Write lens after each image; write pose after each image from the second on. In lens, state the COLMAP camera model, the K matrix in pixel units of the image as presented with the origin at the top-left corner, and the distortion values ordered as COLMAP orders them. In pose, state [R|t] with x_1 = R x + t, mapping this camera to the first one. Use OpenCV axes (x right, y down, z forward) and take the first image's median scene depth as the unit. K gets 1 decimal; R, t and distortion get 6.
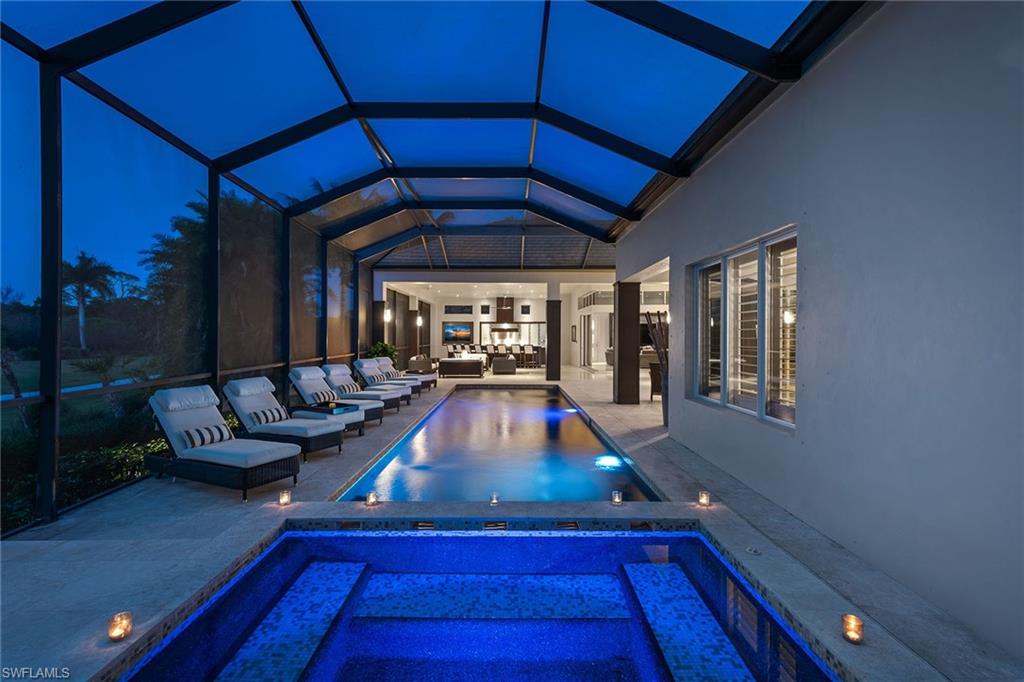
lens RADIAL K [[451.7, 0, 509.9], [0, 451.7, 342.1], [0, 0, 1]] dist [0.002214, -0.001106]
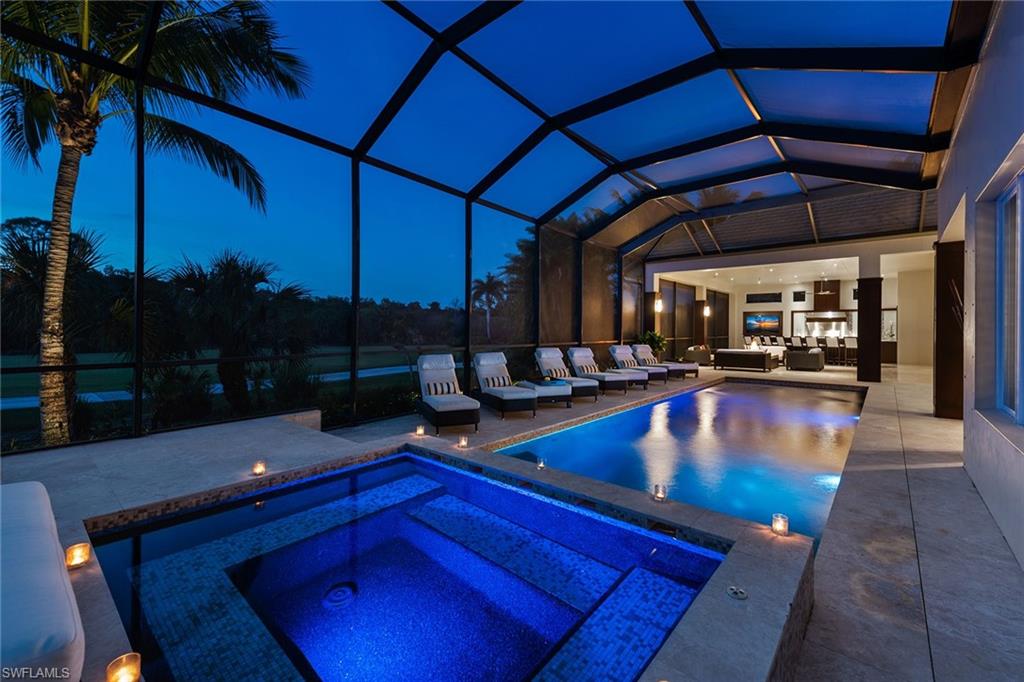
lens RADIAL K [[425.1, 0, 510.5], [0, 425.1, 326.7], [0, 0, 1]] dist [0.006581, -0.001257]
pose [[0.753320, -0.003639, -0.657644, 0.111367], [-0.010844, 0.999780, -0.017953, 0.010790], [0.657565, 0.020655, 0.753115, 0.042679]]
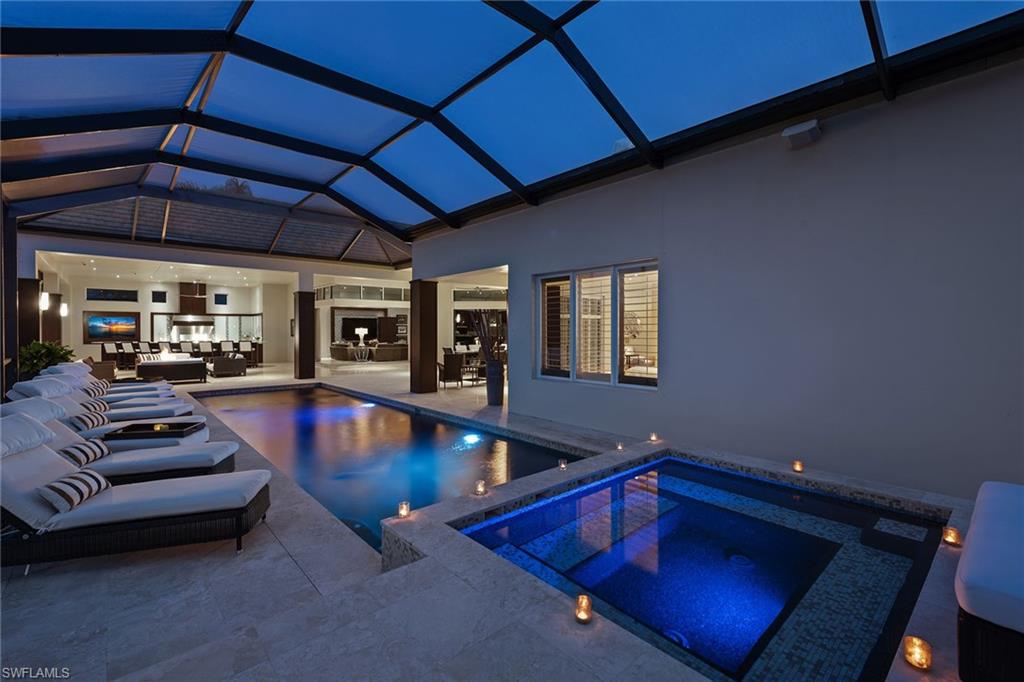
lens RADIAL K [[451.7, 0, 509.0], [0, 451.7, 339.5], [0, 0, 1]] dist [0.002214, -0.001106]
pose [[0.755006, -0.016831, 0.655502, -0.189182], [0.011781, 0.999857, 0.012104, -0.001759], [-0.655613, -0.001416, 0.755096, 0.034562]]
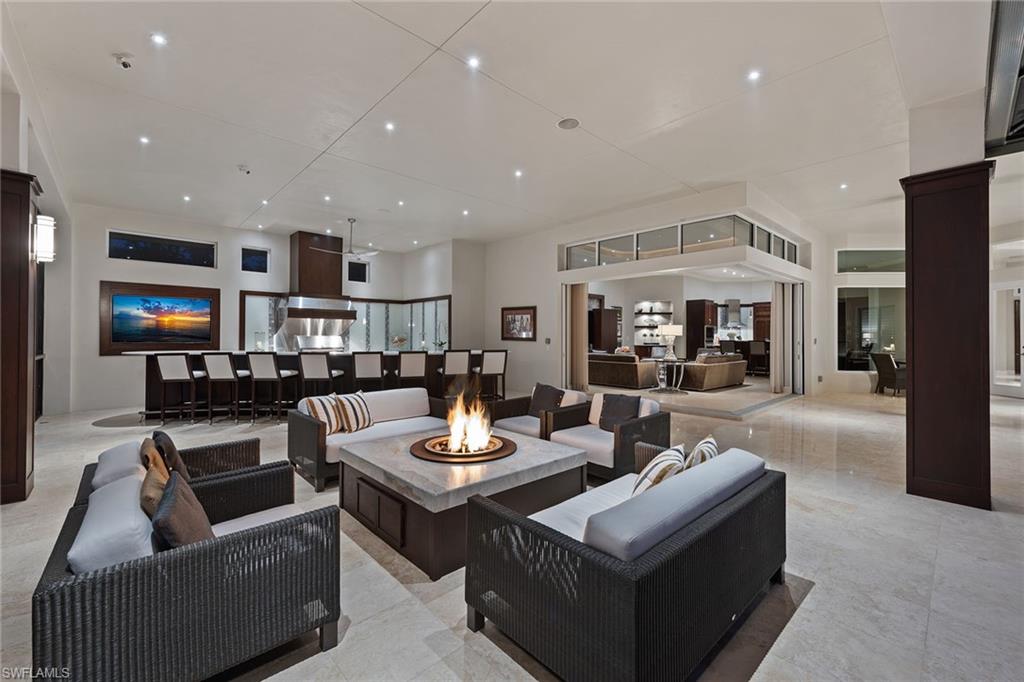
lens RADIAL K [[425.1, 0, 514.1], [0, 425.1, 334.0], [0, 0, 1]] dist [0.006581, -0.001257]
pose [[0.707190, 0.002945, 0.707017, -0.265880], [-0.004974, 0.999987, 0.000810, -0.016342], [-0.707006, -0.004090, 0.707196, 0.986247]]
